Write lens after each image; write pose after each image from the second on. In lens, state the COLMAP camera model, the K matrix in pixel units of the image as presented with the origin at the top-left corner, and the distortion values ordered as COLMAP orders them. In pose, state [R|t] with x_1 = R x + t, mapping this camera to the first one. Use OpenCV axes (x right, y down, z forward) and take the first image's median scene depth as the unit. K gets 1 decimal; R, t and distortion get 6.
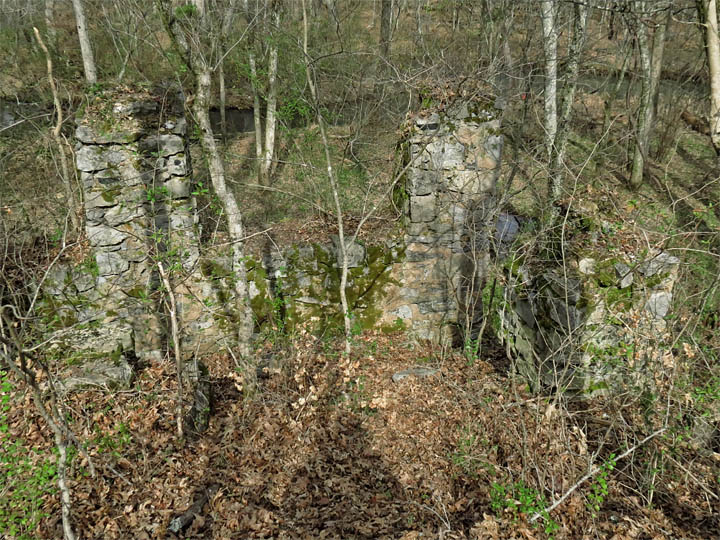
lens RADIAL K [[629.6, 0, 359.3], [0, 629.6, 269.4], [0, 0, 1]] dist [-0.021494, -0.005055]
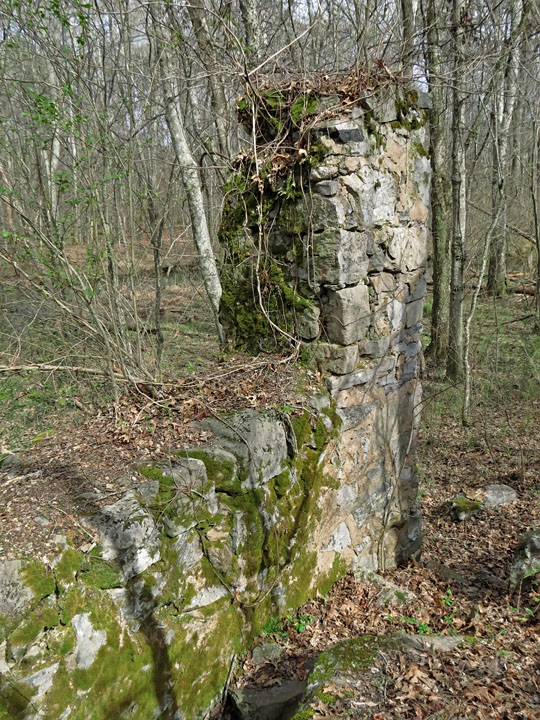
lens RADIAL K [[629.6, 0, 270.9], [0, 629.6, 361.1], [0, 0, 1]] dist [-0.021494, -0.005055]
pose [[0.812092, -0.236085, 0.533639, -0.221819], [0.332416, 0.938776, -0.090552, -0.038942], [-0.479589, 0.250927, 0.840851, 0.626641]]
